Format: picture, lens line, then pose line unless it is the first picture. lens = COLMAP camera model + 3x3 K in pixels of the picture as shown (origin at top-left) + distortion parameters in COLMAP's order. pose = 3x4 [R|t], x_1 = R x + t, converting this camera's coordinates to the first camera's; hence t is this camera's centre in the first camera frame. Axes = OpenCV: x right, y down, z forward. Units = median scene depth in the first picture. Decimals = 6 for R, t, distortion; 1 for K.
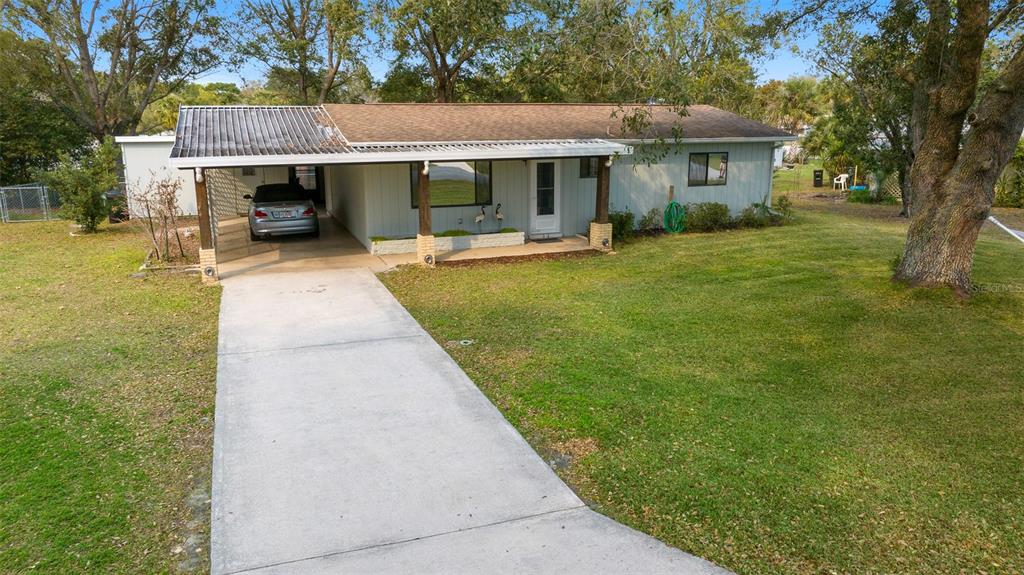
lens RADIAL K [[726.3, 0, 512.0], [0, 726.3, 287.5], [0, 0, 1]] dist [-0.005746, -0.001577]
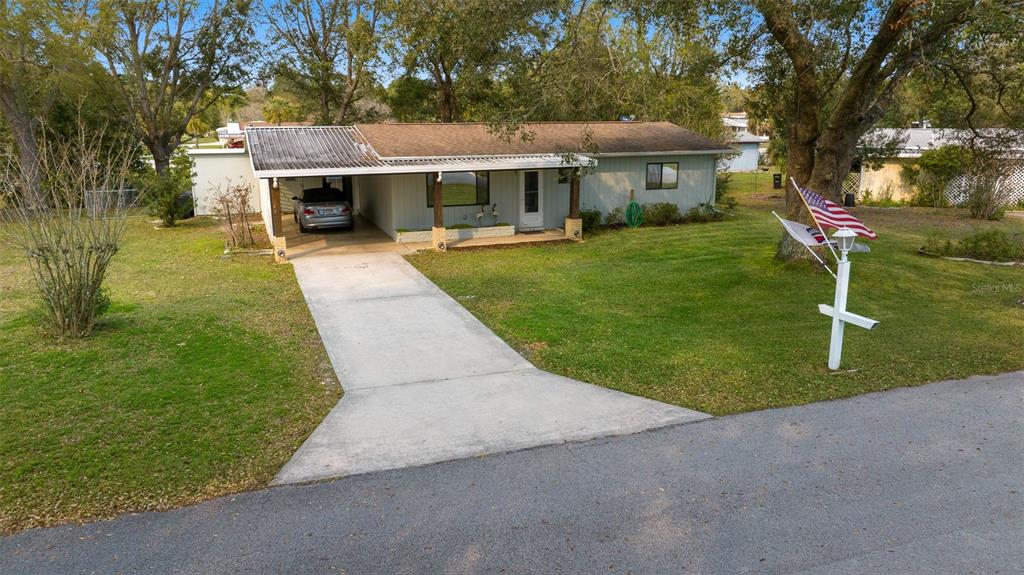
lens RADIAL K [[726.3, 0, 512.0], [0, 726.3, 287.5], [0, 0, 1]] dist [-0.005746, -0.001577]
pose [[0.999999, -0.000202, -0.000999, 0.014700], [0.000202, 1.000000, 0.000349, 0.034980], [0.000999, -0.000349, 0.999999, -0.306825]]
